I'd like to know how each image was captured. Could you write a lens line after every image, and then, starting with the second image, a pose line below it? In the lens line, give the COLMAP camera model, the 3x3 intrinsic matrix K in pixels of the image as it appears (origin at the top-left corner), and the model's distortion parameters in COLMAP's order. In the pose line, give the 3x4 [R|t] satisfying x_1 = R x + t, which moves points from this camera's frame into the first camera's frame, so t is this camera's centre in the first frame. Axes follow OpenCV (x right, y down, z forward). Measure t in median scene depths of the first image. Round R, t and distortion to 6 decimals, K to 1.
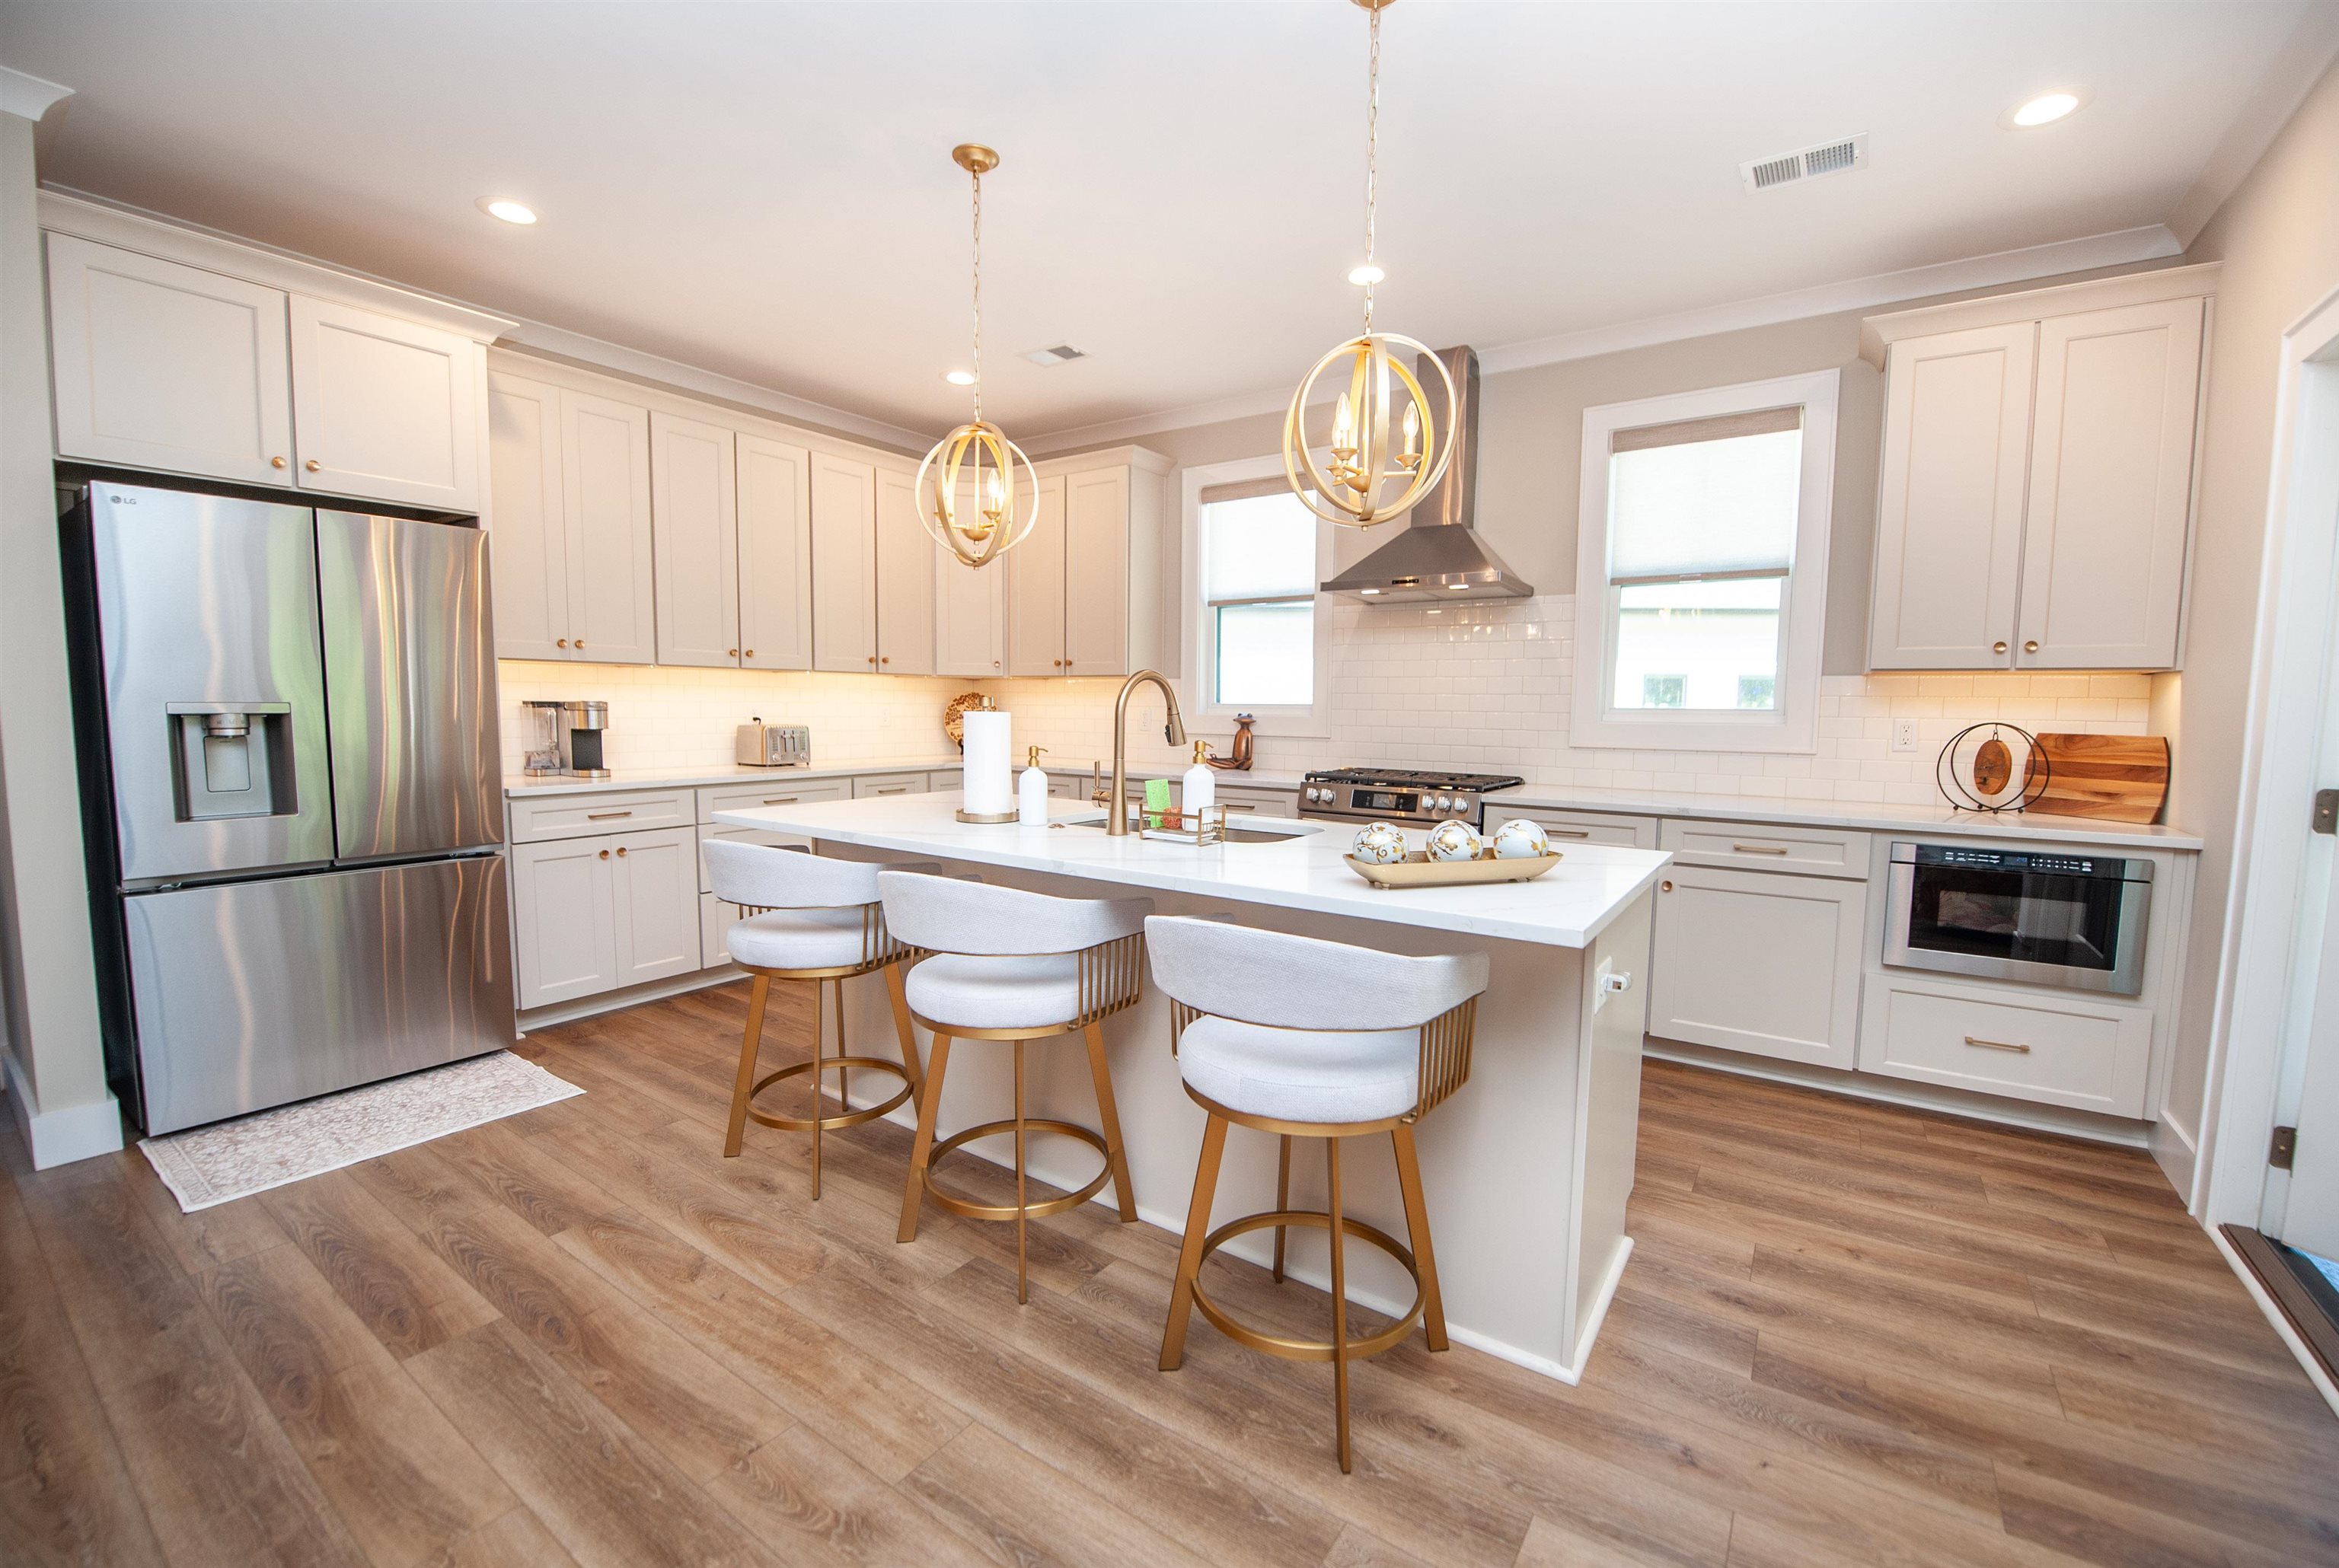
lens RADIAL K [[960.0, 0, 1157.2], [0, 960.0, 782.0], [0, 0, 1]] dist [-0.017036, -0.001051]
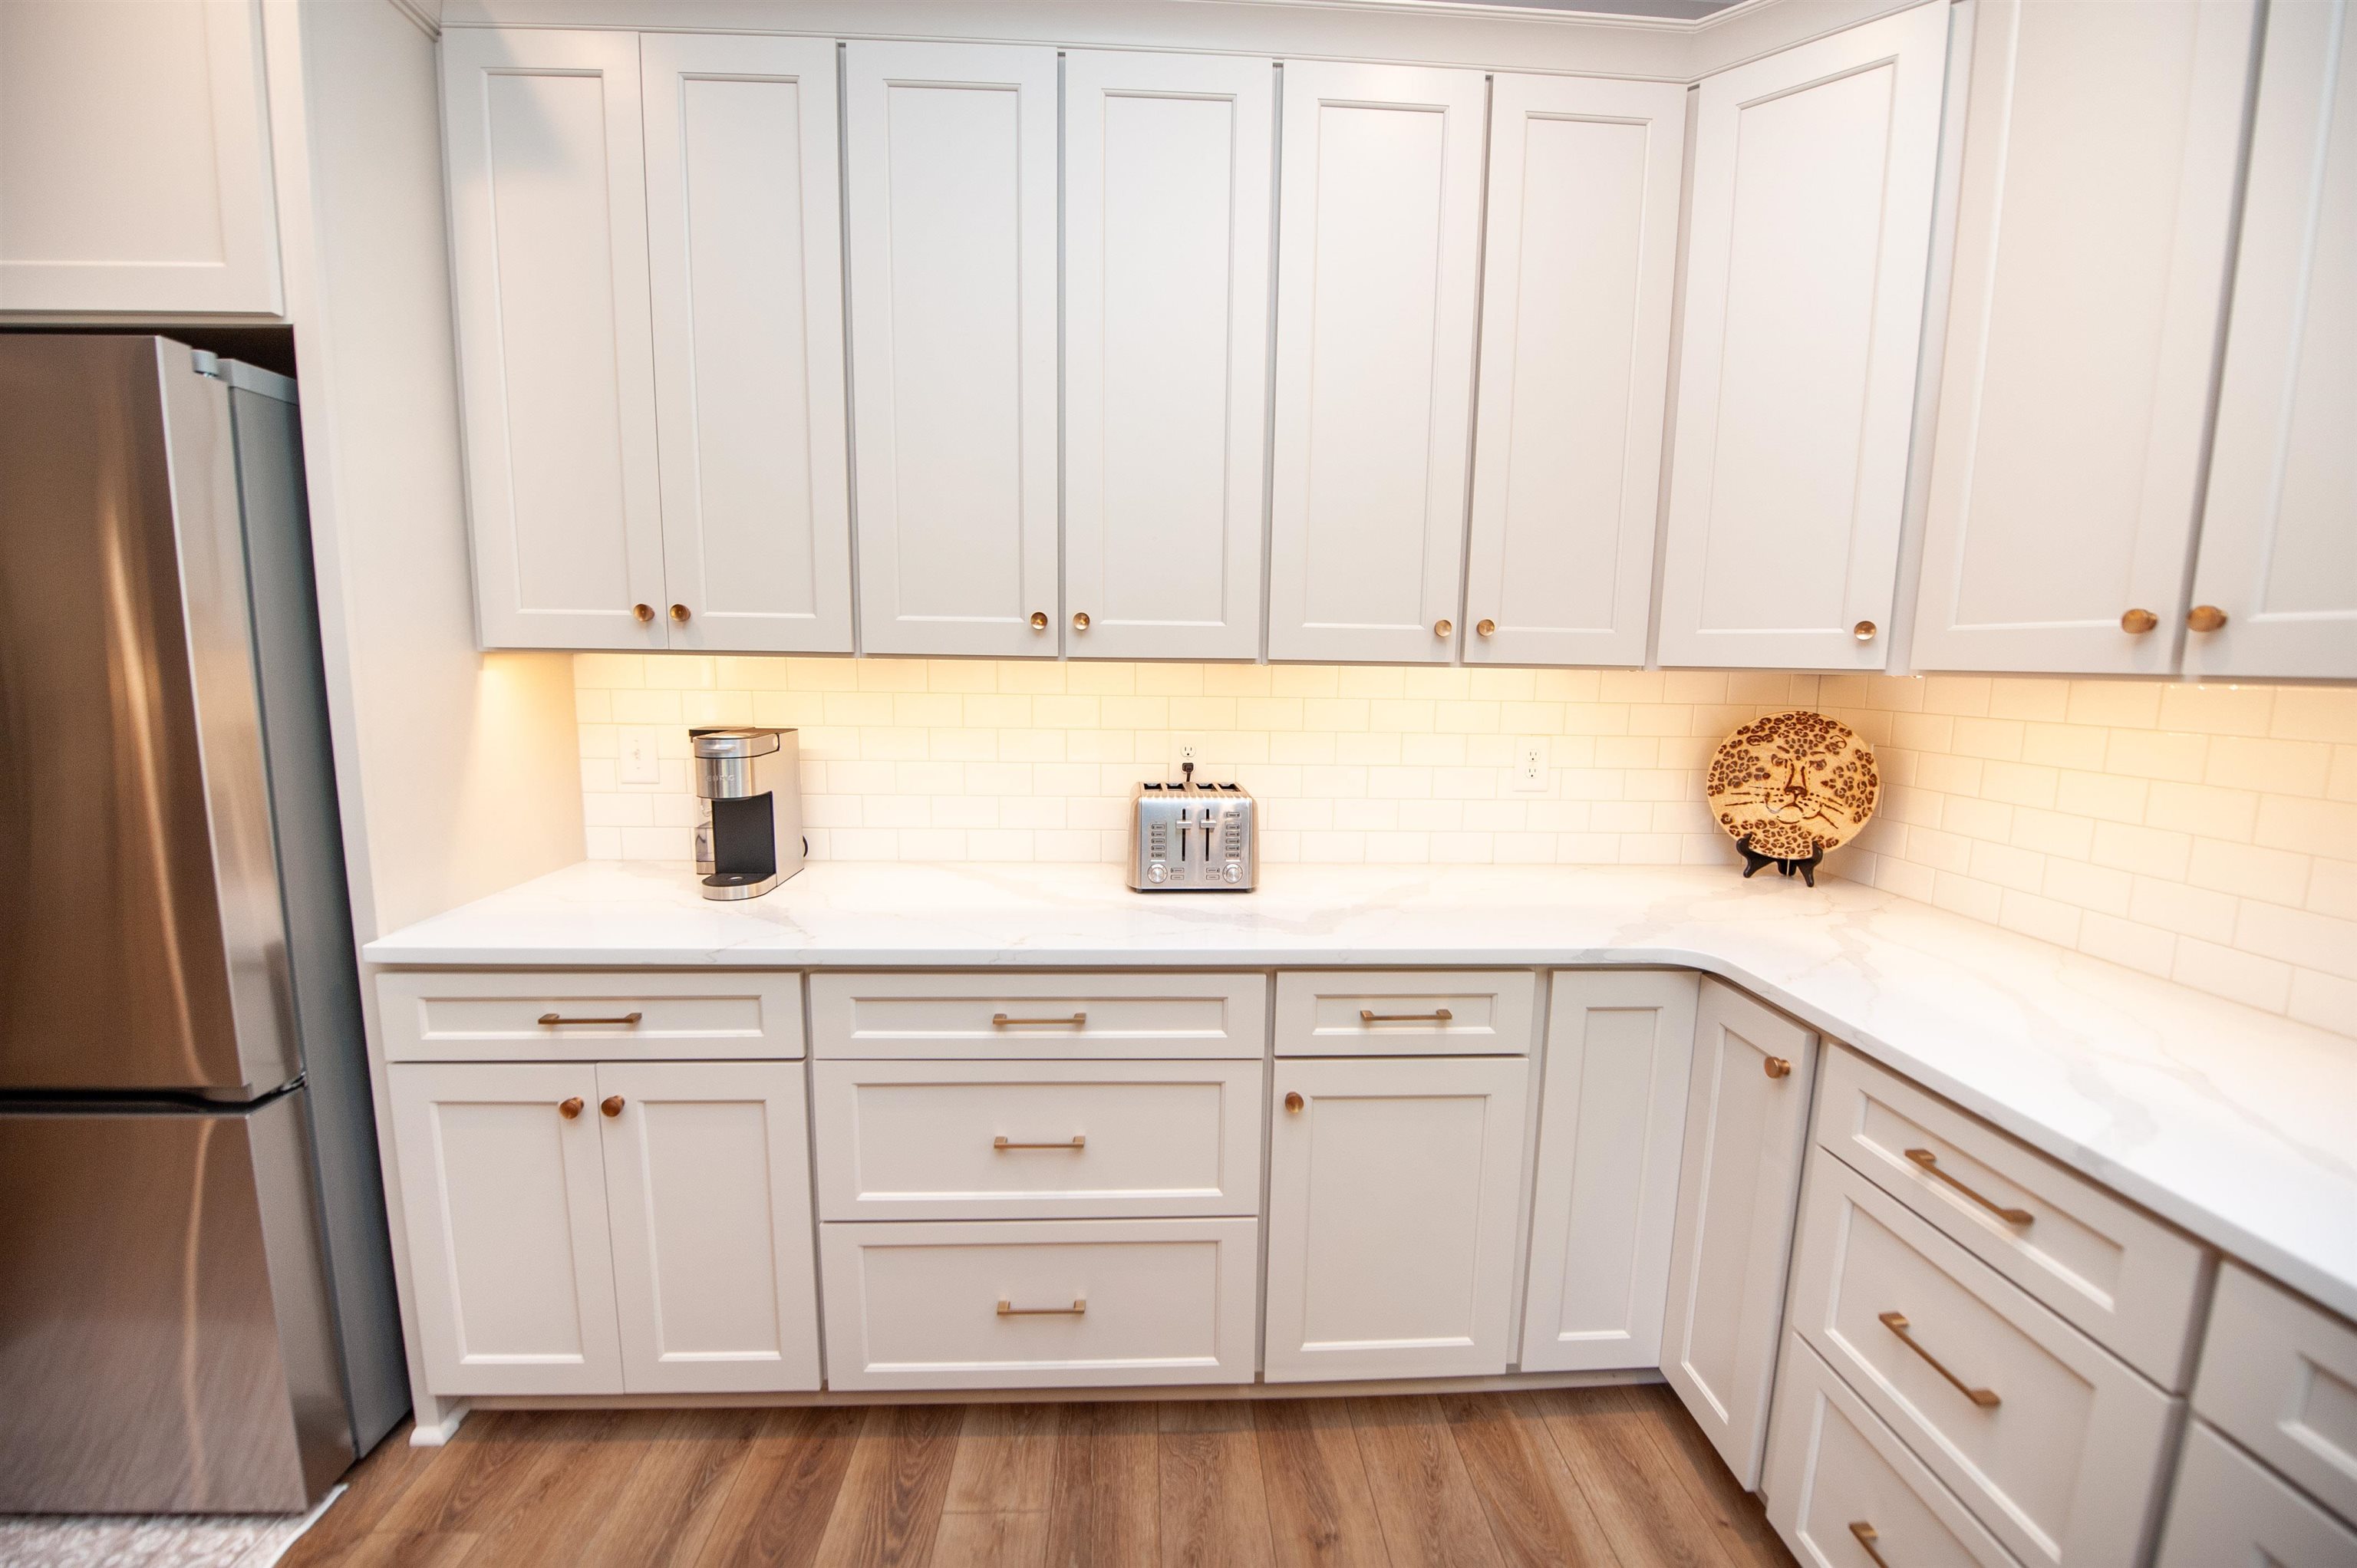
lens RADIAL K [[945.5, 0, 1182.9], [0, 945.5, 792.1], [0, 0, 1]] dist [-0.021092, -0.000496]
pose [[0.628815, 0.105682, -0.770340, -0.122944], [-0.071626, 0.994381, 0.077951, -0.142408], [0.774249, 0.006160, 0.632851, 1.147080]]
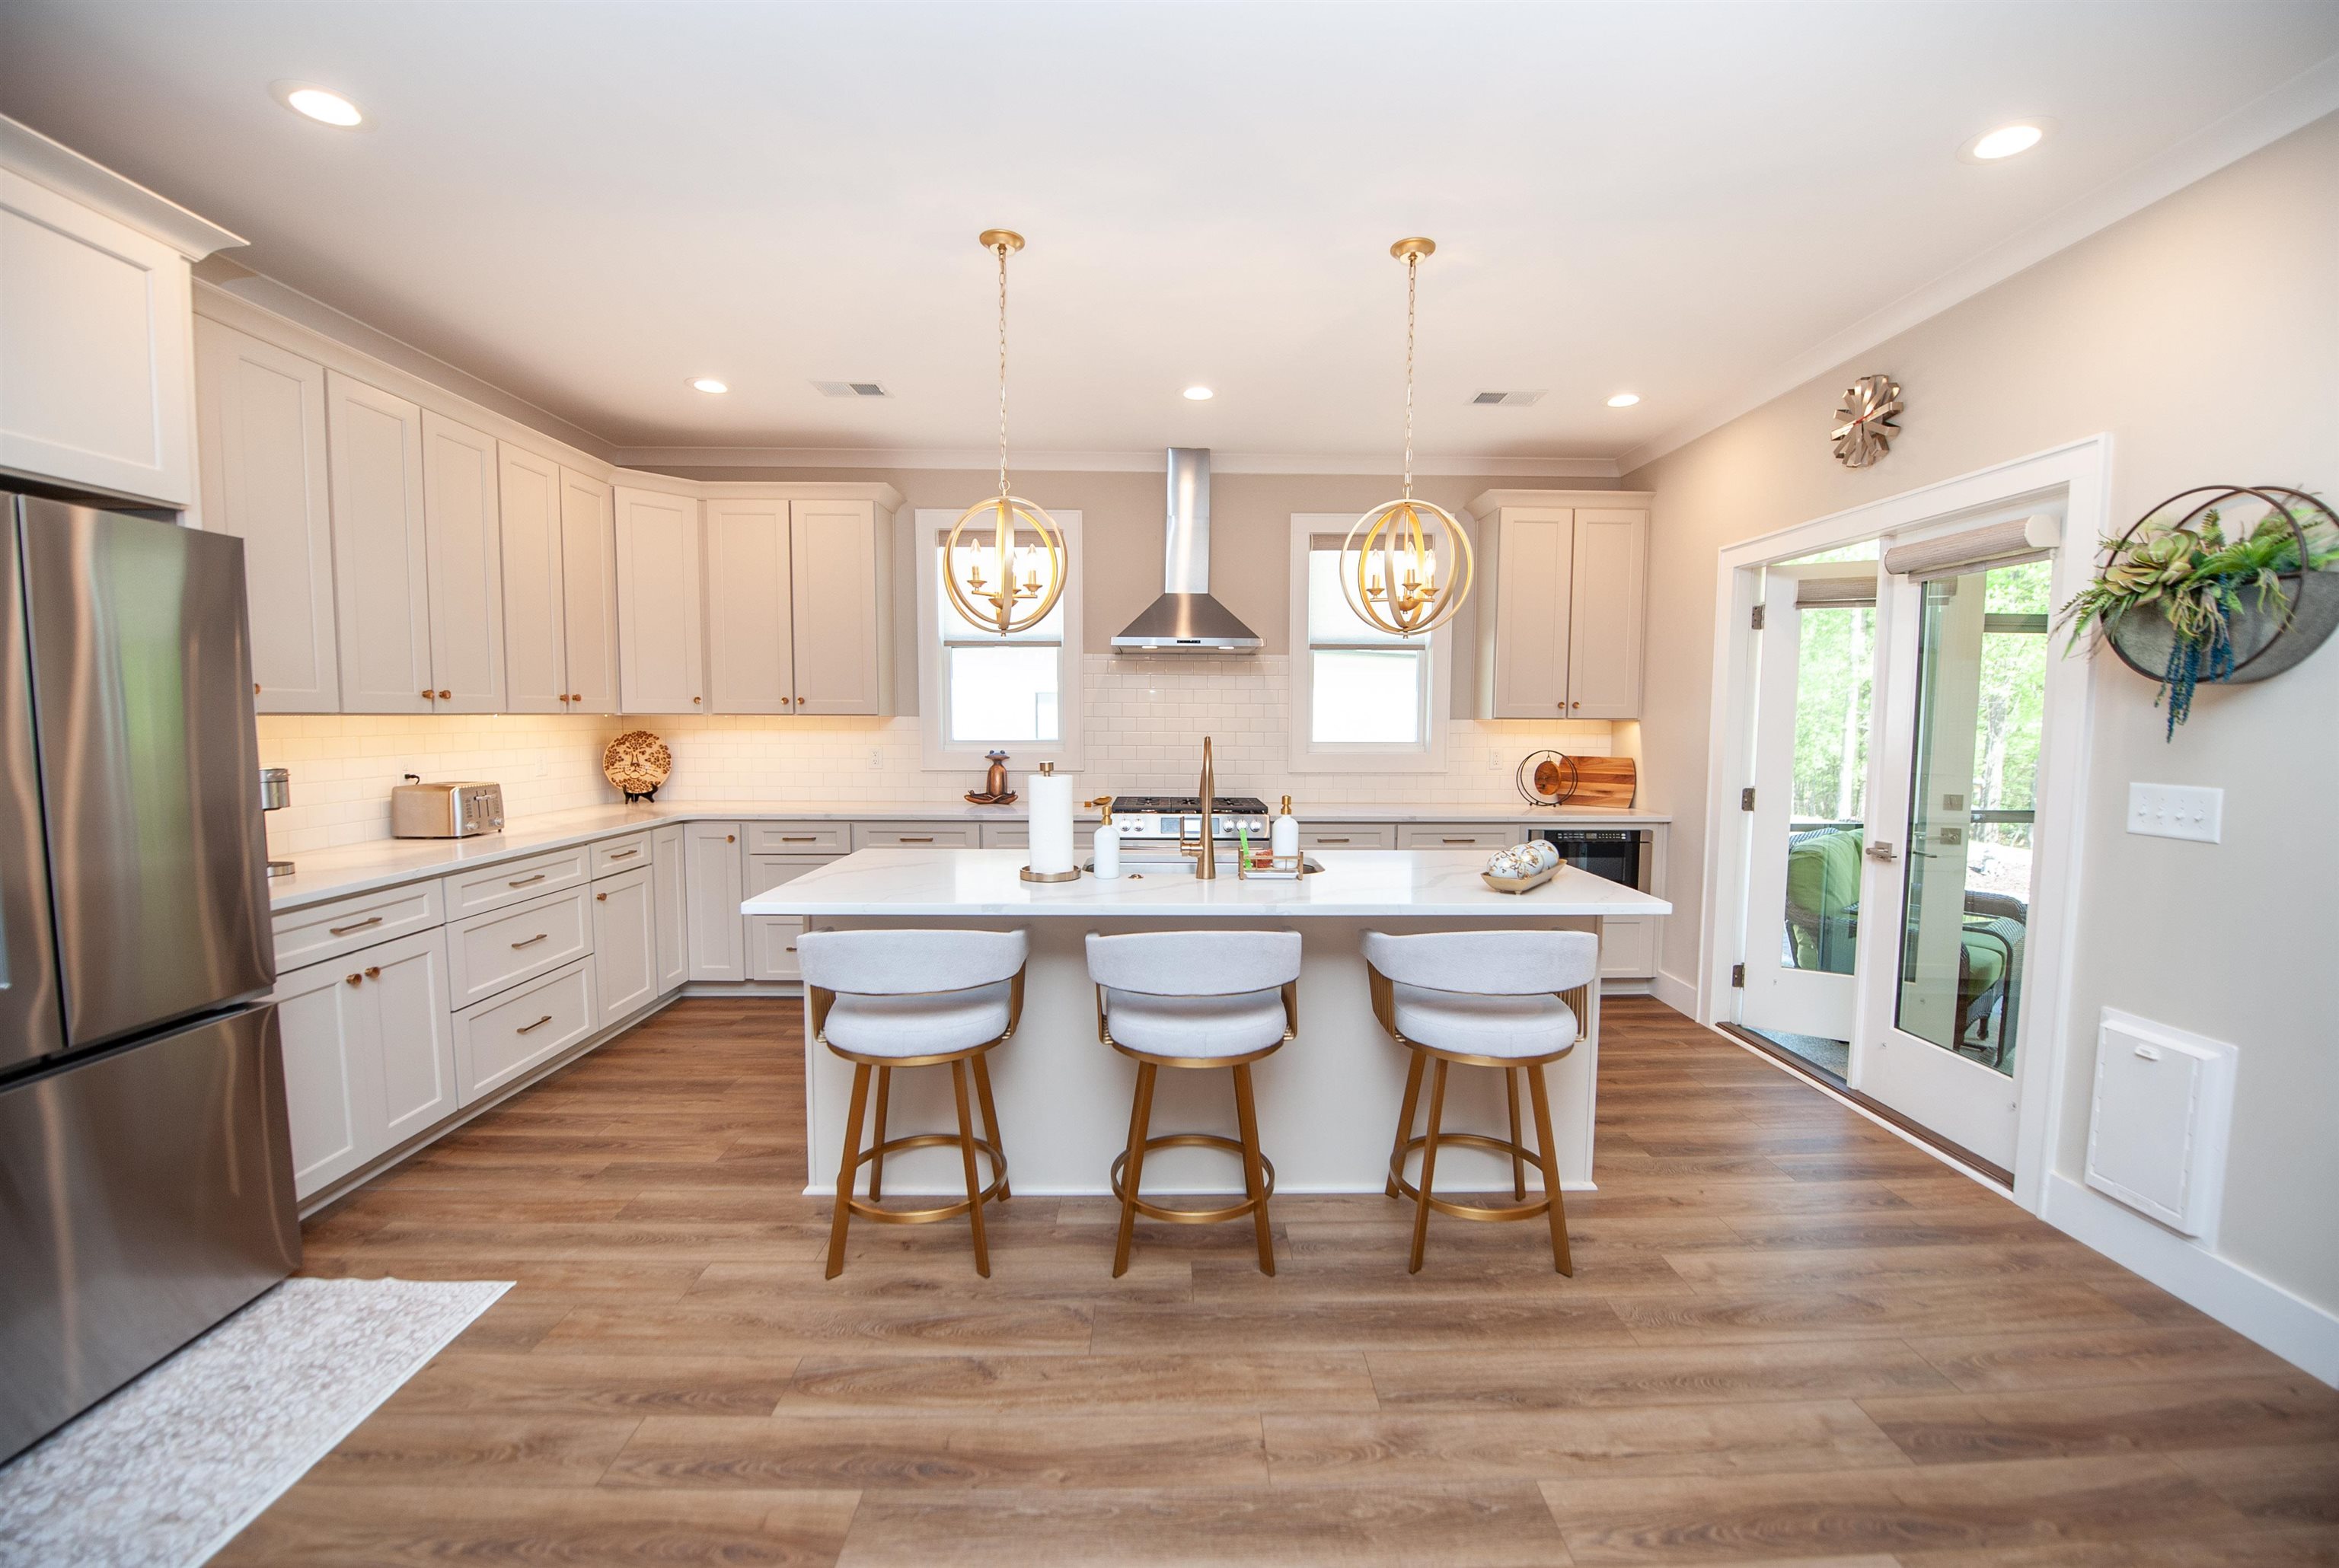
lens RADIAL K [[960.0, 0, 1160.5], [0, 960.0, 782.5], [0, 0, 1]] dist [-0.017036, -0.001051]
pose [[0.812076, -0.049766, 0.581425, -0.597915], [0.053206, 0.998521, 0.011154, -0.060987], [-0.581120, 0.021878, 0.813523, 0.060100]]
